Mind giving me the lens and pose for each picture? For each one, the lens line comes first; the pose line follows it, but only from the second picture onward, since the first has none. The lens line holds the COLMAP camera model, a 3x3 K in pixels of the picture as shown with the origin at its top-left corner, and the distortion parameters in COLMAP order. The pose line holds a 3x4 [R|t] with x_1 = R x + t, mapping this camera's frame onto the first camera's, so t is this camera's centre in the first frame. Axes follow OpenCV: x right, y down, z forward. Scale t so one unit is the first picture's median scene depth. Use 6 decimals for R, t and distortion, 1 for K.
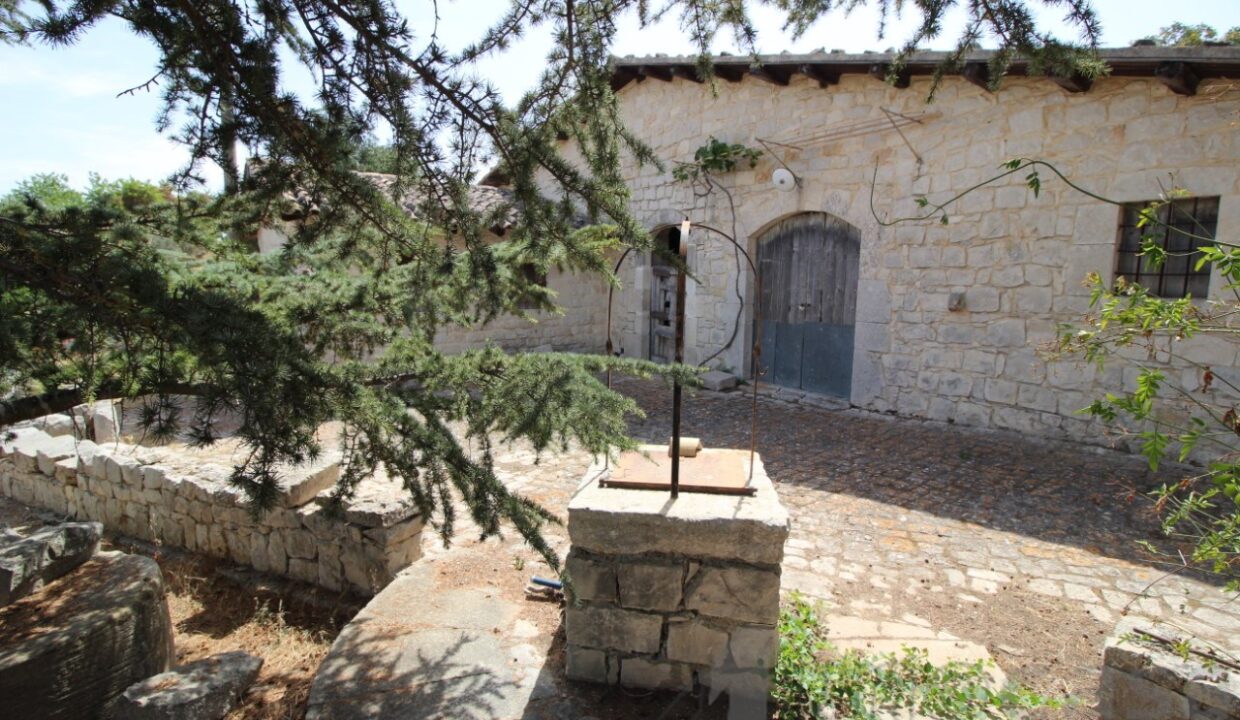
lens RADIAL K [[574.3, 0, 623.6], [0, 574.3, 359.0], [0, 0, 1]] dist [0.003243, -0.019850]
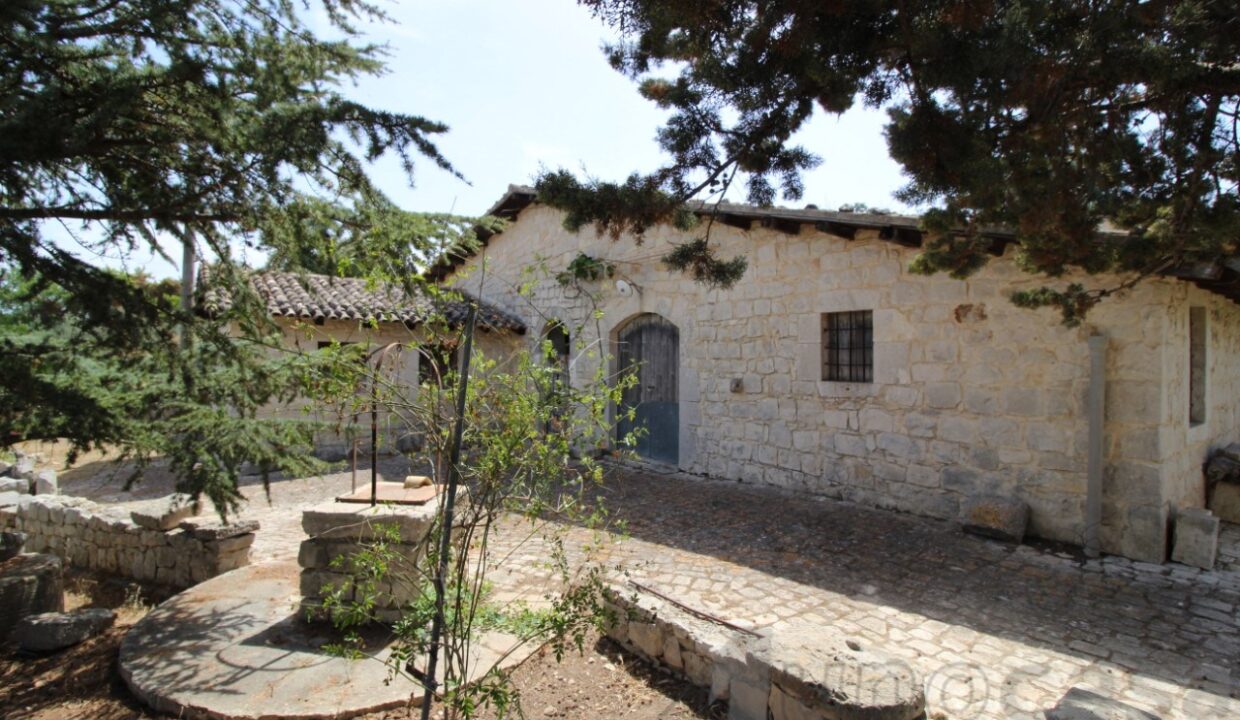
lens RADIAL K [[574.8, 0, 622.4], [0, 574.8, 358.3], [0, 0, 1]] dist [0.001743, -0.013767]
pose [[0.999516, -0.002155, 0.031042, 0.296395], [0.006442, 0.990317, -0.138672, 0.018627], [-0.030442, 0.138805, 0.989852, -0.289218]]
